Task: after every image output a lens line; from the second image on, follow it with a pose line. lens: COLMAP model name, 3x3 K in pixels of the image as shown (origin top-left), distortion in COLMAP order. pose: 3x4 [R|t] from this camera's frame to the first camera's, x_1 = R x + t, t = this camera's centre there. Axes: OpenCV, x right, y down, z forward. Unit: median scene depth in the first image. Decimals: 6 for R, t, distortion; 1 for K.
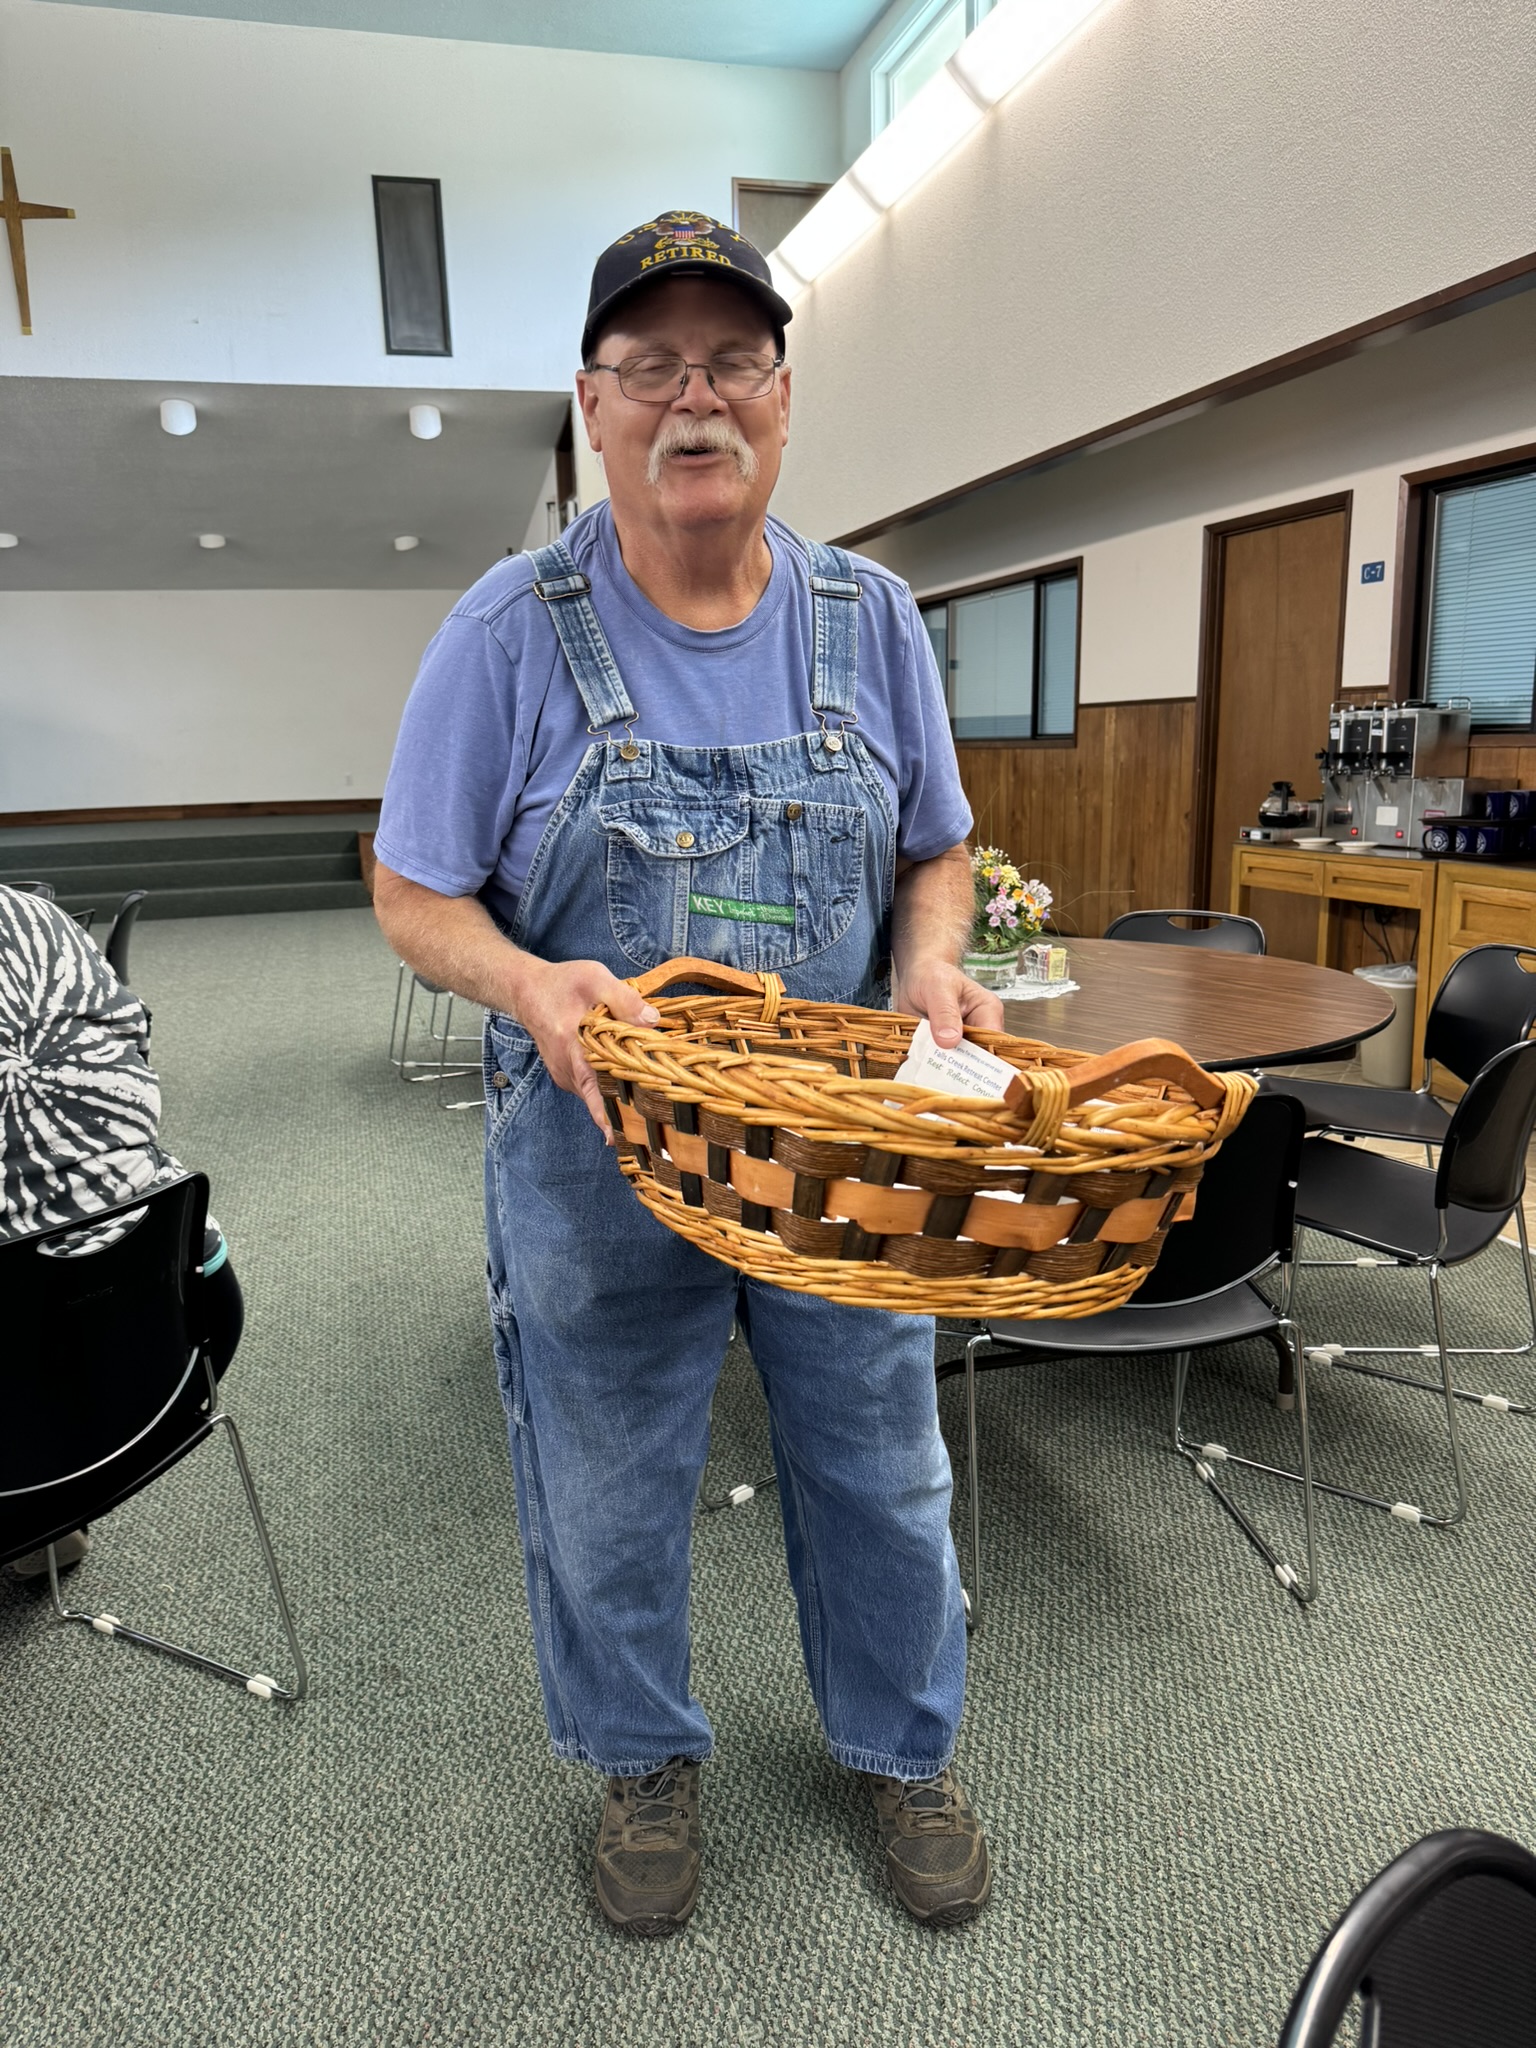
lens RADIAL K [[1421.0, 0, 768.0], [0, 1421.0, 1024.0], [0, 0, 1]] dist [-0.003421, -0.006393]
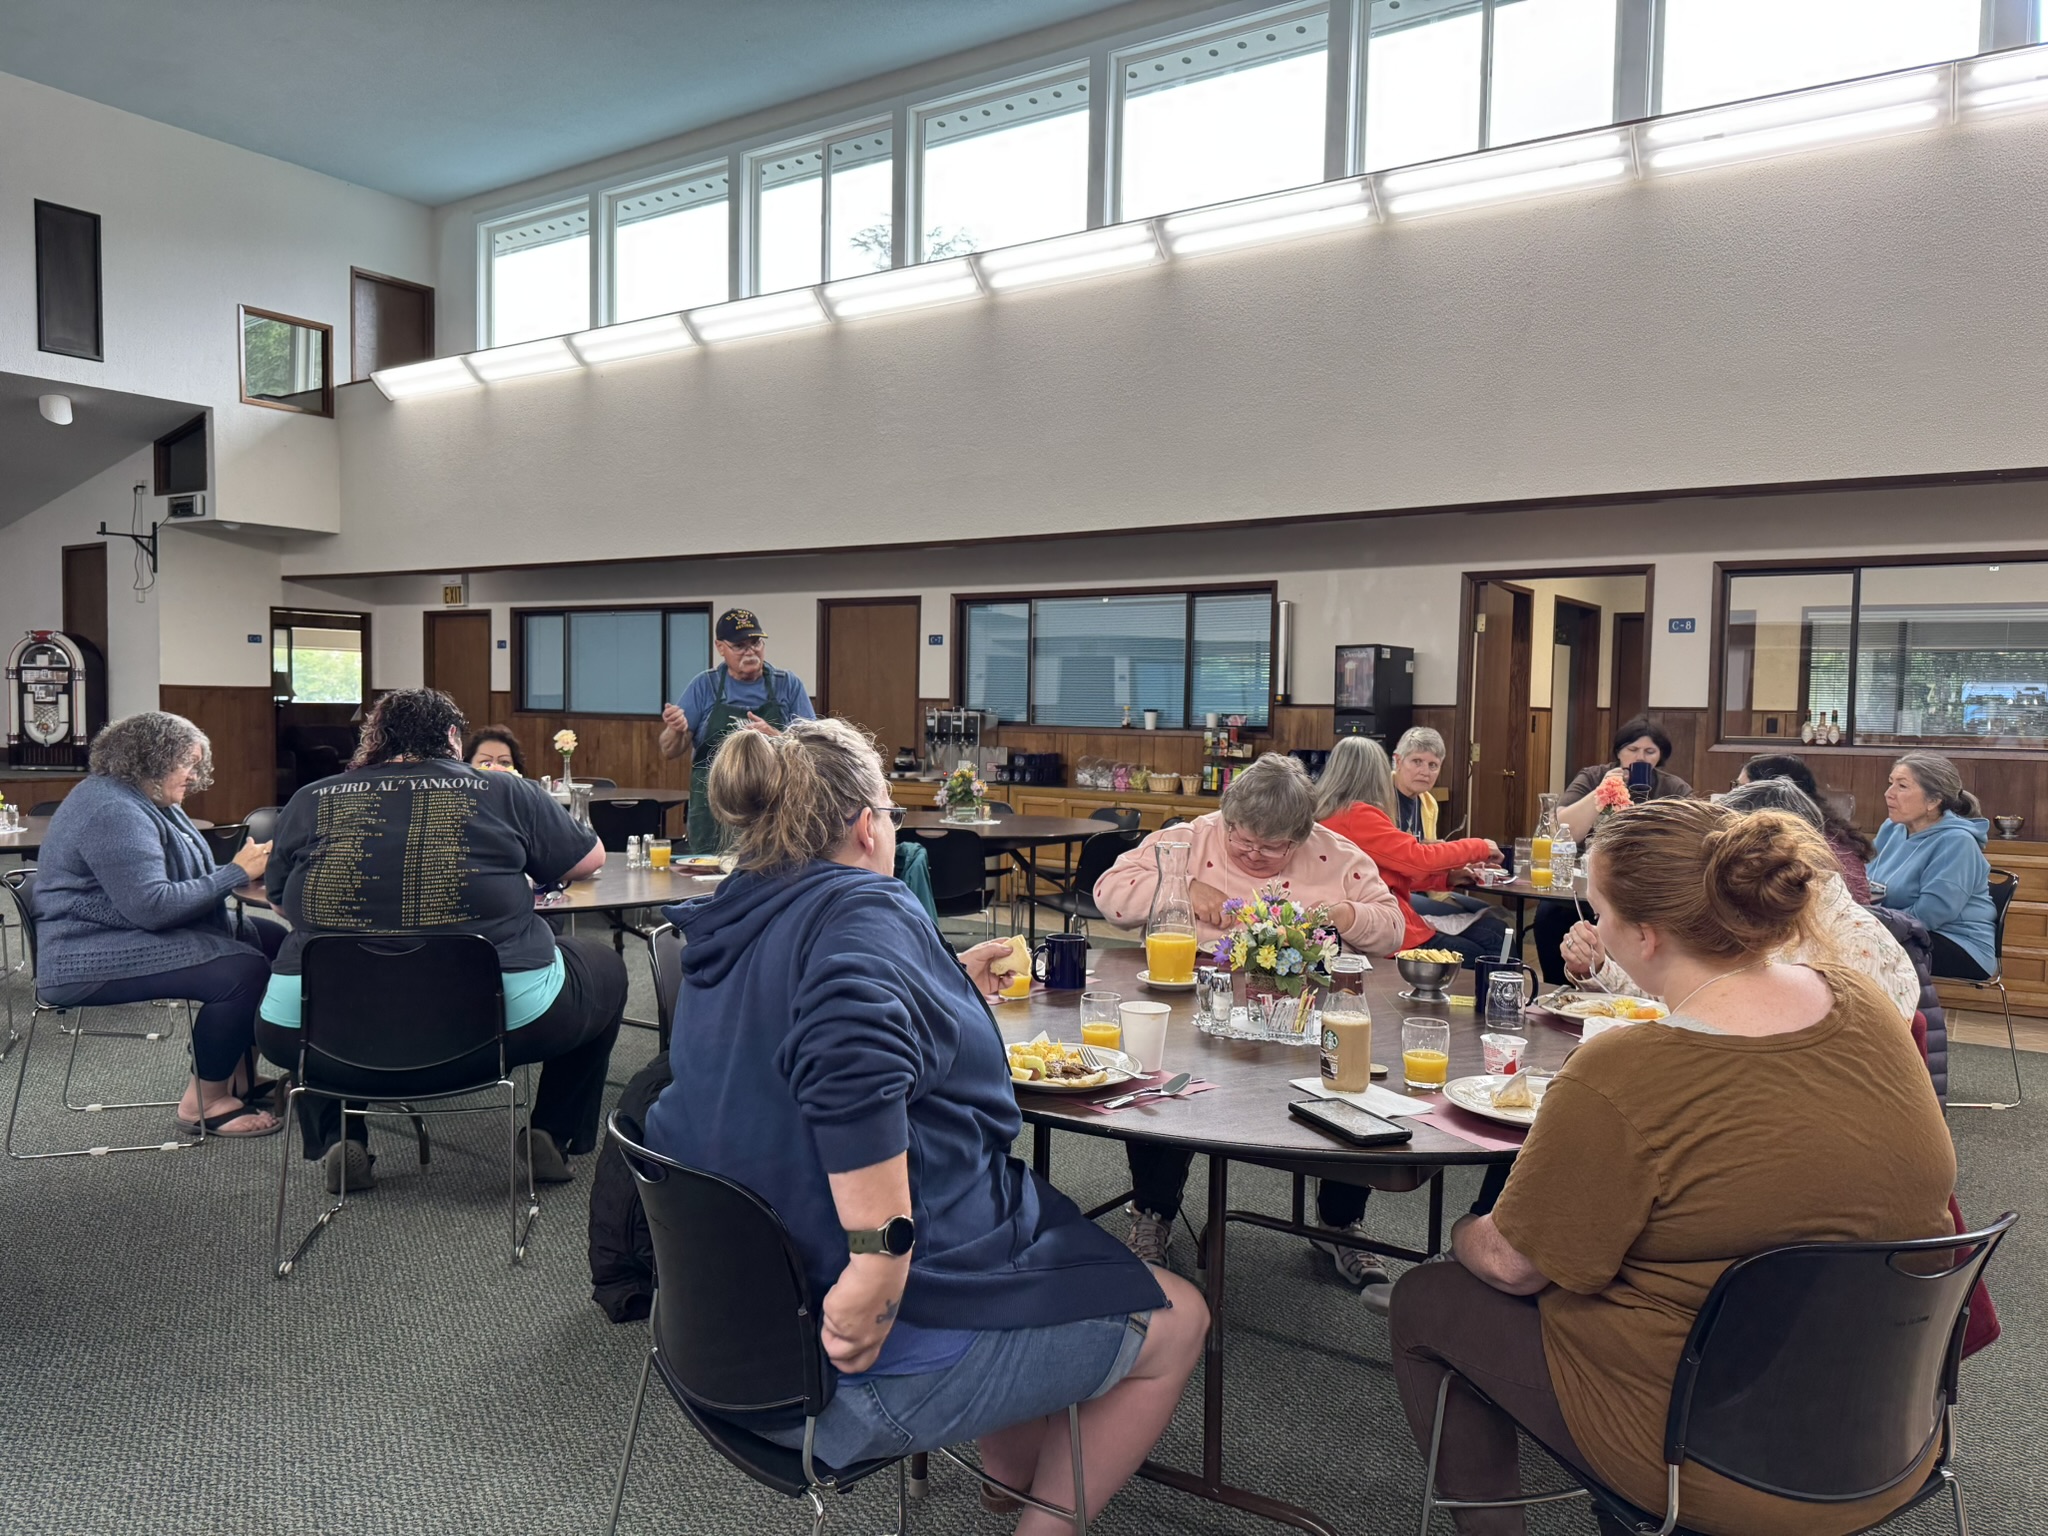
lens RADIAL K [[1421.0, 0, 1024.0], [0, 1421.0, 768.0], [0, 0, 1]] dist [-0.003421, -0.006393]
pose [[0.755015, 0.007511, 0.655665, -0.721936], [0.094055, 0.988354, -0.119628, 0.091437], [-0.648927, 0.151989, 0.745515, -0.470009]]
